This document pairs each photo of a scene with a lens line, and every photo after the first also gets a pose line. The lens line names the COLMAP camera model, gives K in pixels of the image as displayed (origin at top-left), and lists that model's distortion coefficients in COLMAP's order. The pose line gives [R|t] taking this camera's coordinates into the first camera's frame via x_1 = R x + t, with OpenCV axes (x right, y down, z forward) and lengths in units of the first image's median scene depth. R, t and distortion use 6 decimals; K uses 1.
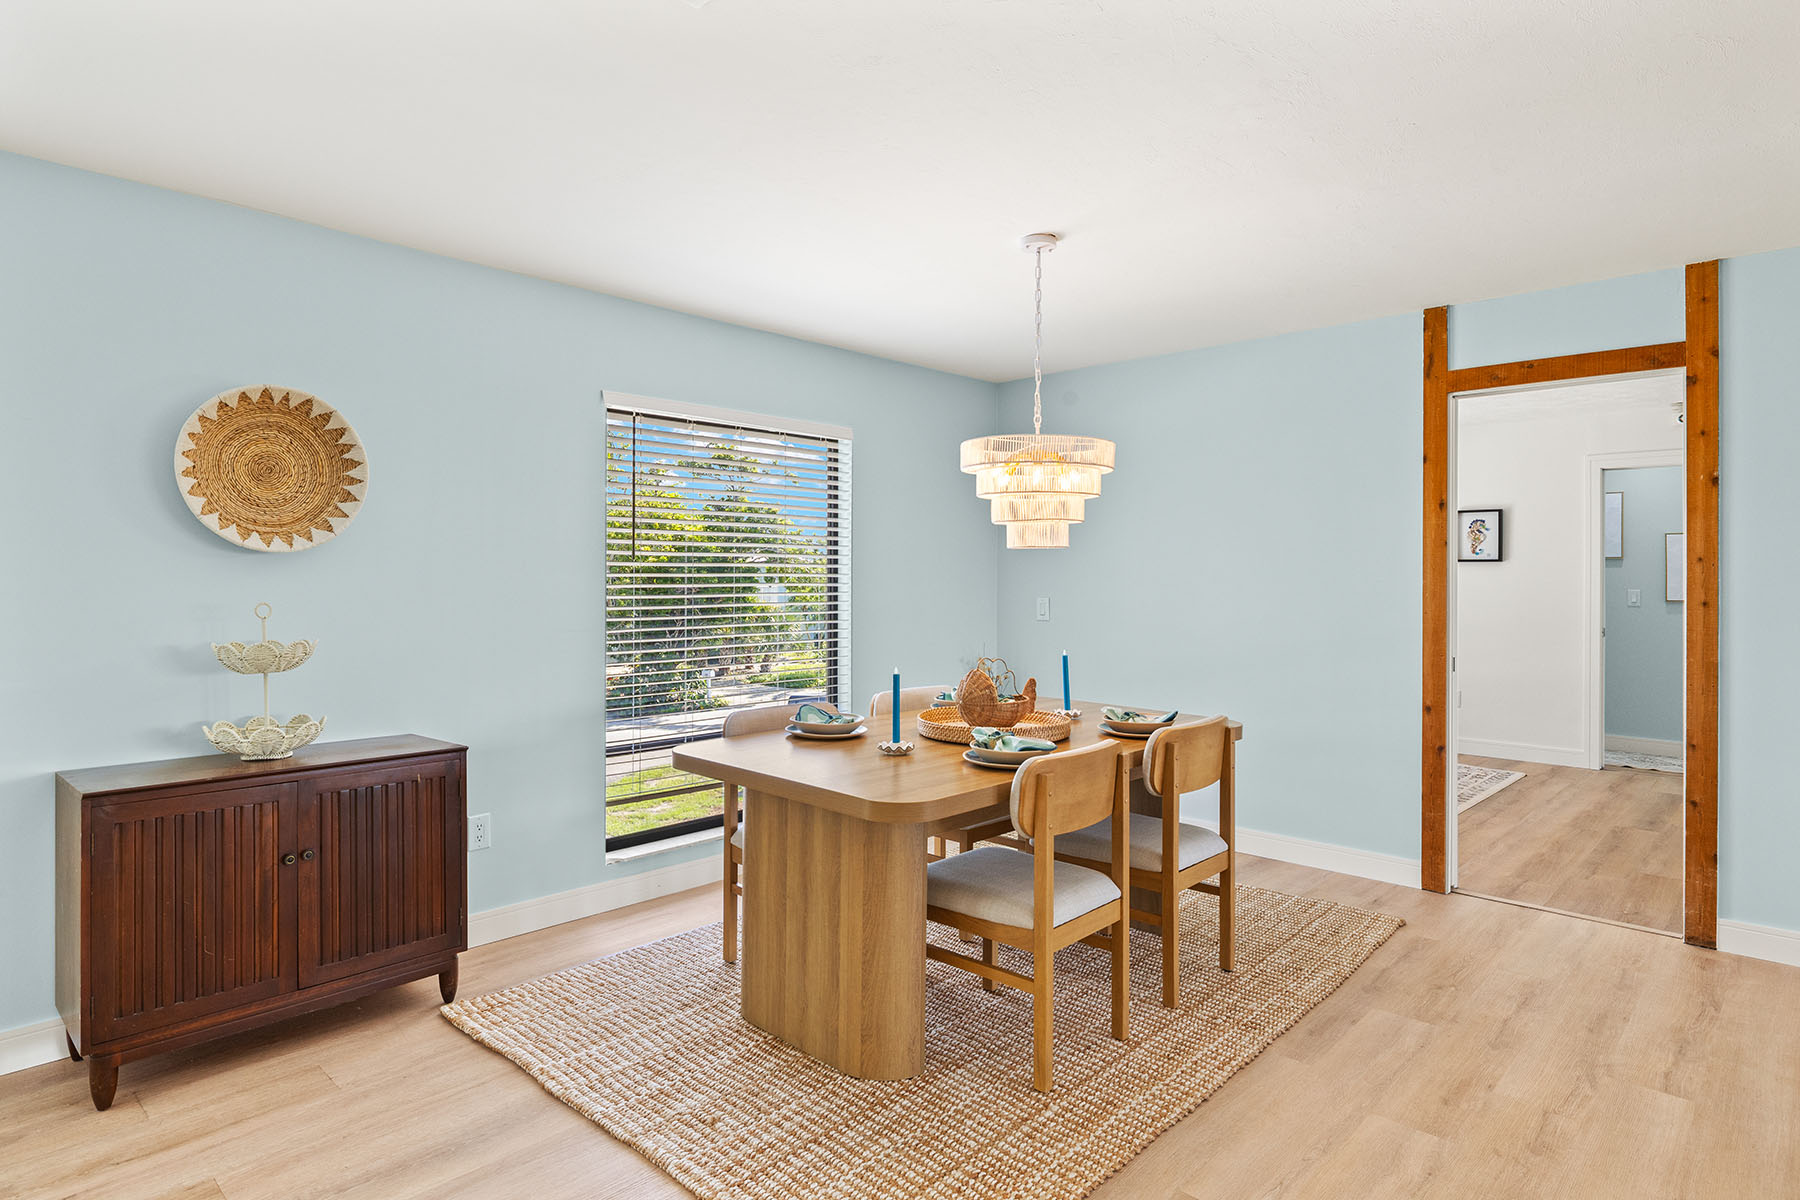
lens RADIAL K [[976.3, 0, 898.5], [0, 976.3, 579.2], [0, 0, 1]] dist [-0.001605, -0.000182]
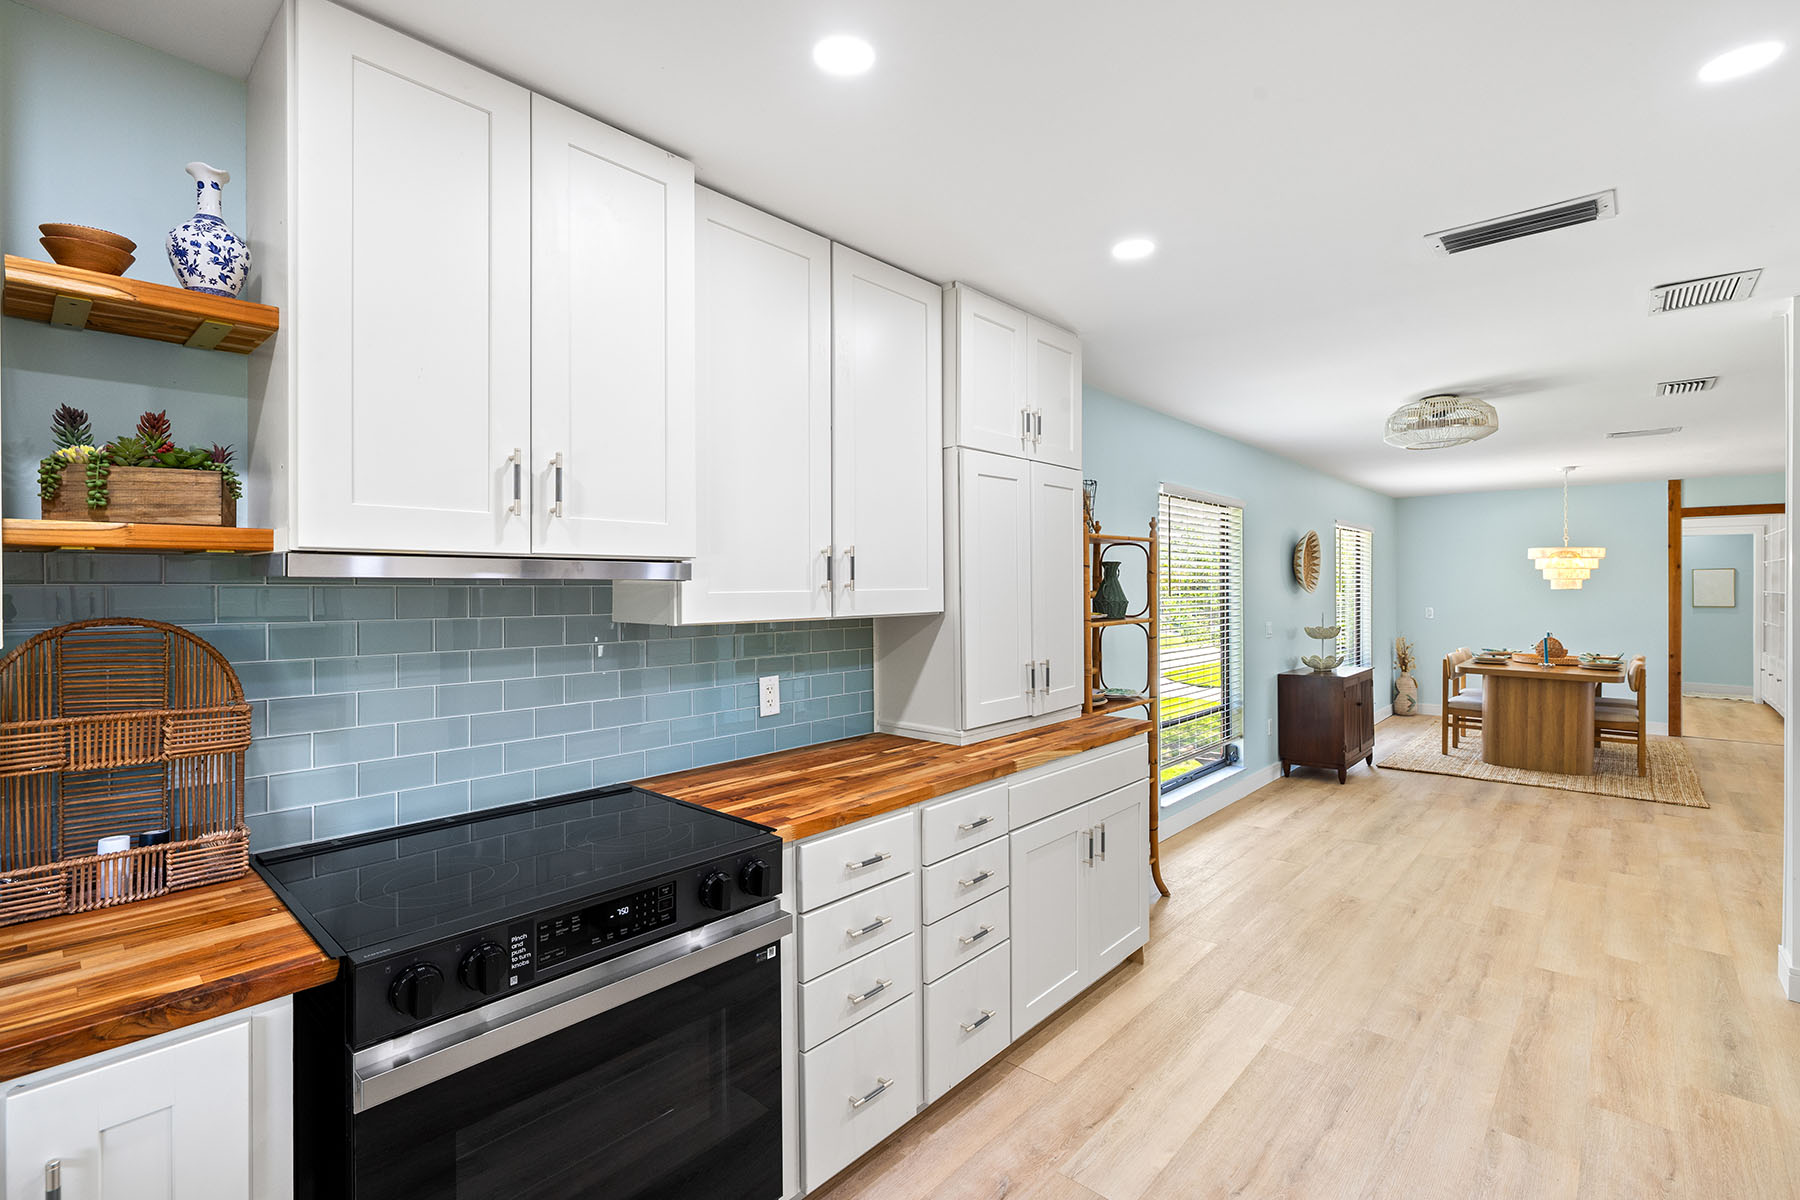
lens RADIAL K [[809.0, 0, 897.1], [0, 809.0, 587.0], [0, 0, 1]] dist [-0.000889, -0.000240]
pose [[0.999674, -0.005500, 0.024938, -1.517004], [0.005529, 0.999984, -0.001107, -0.041395], [-0.024931, 0.001244, 0.999688, -0.970519]]
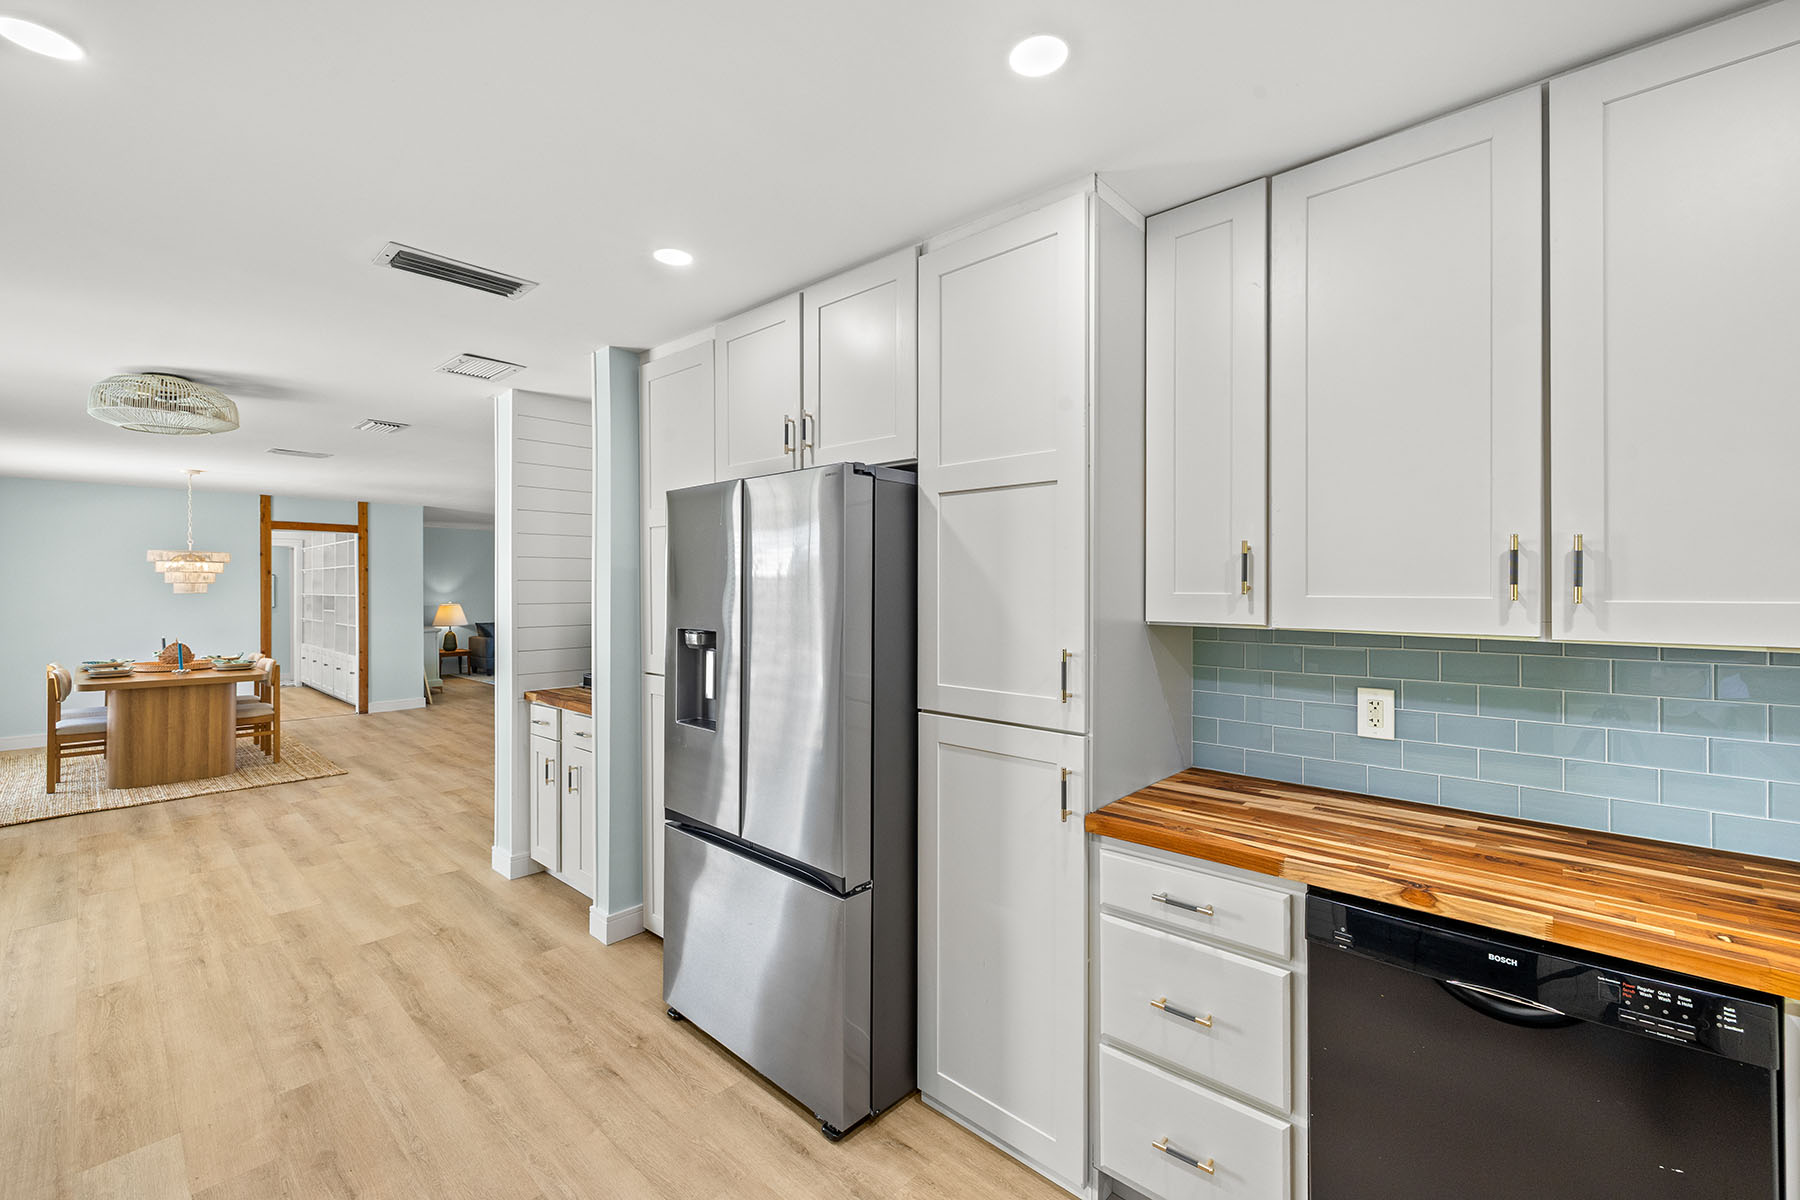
lens RADIAL K [[752.9, 0, 905.6], [0, 752.9, 586.4], [0, 0, 1]] dist [-0.000341, 0.000031]
pose [[-0.022895, -0.001437, 0.999737, -1.692139], [0.002224, 0.999996, 0.001488, -0.044061], [-0.999735, 0.002258, -0.022892, -0.730349]]
